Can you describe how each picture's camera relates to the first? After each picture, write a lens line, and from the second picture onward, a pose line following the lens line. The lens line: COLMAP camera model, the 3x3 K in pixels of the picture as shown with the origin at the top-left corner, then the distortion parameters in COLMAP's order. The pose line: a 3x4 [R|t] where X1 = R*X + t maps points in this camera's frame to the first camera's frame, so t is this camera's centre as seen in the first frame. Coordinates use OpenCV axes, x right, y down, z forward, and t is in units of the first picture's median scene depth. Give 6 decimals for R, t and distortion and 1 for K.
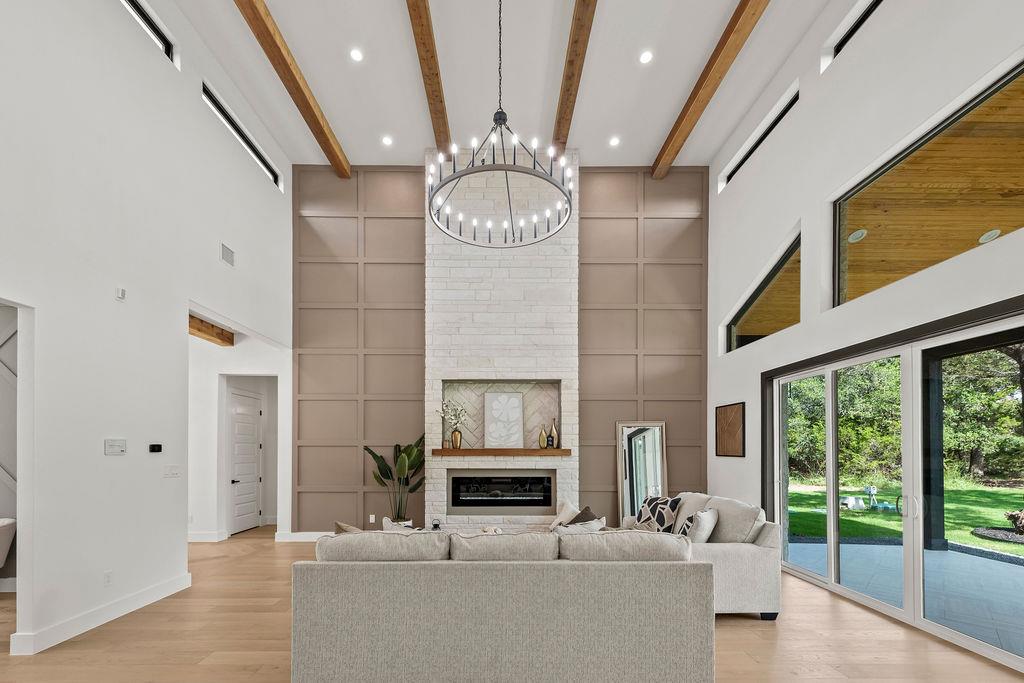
lens RADIAL K [[431.5, 0, 509.6], [0, 431.5, 447.2], [0, 0, 1]] dist [0.001139, 0.000147]
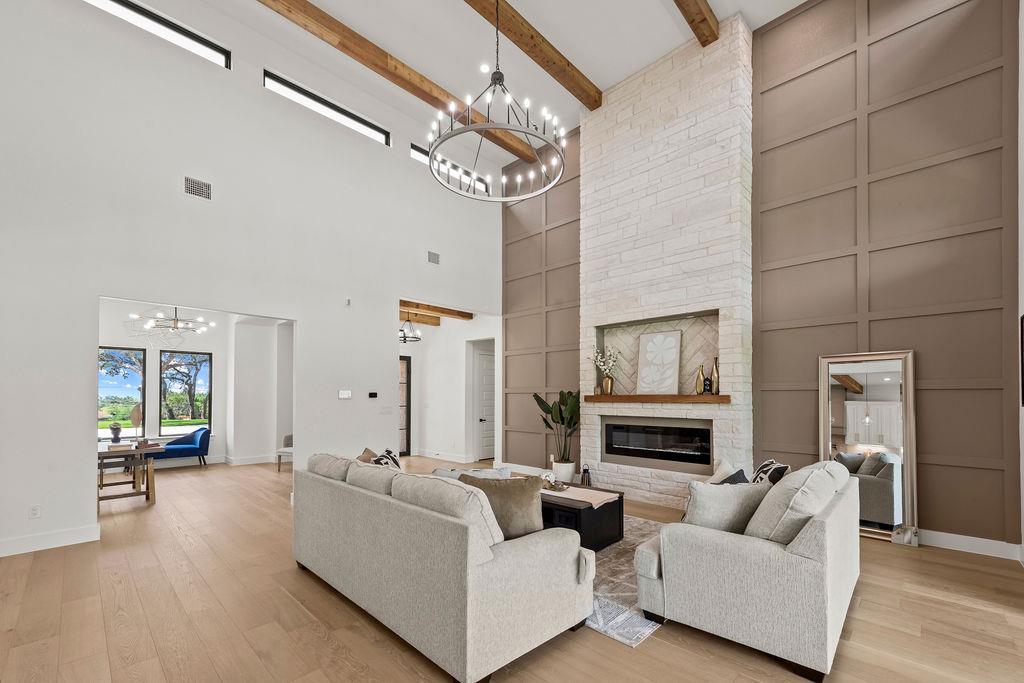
lens RADIAL K [[420.2, 0, 512.4], [0, 420.2, 394.2], [0, 0, 1]] dist [-0.001019, -0.000112]
pose [[0.707598, -0.004046, -0.706603, 0.395012], [0.002420, 0.999992, -0.003303, 0.004165], [0.706611, 0.000627, 0.707602, 0.169124]]
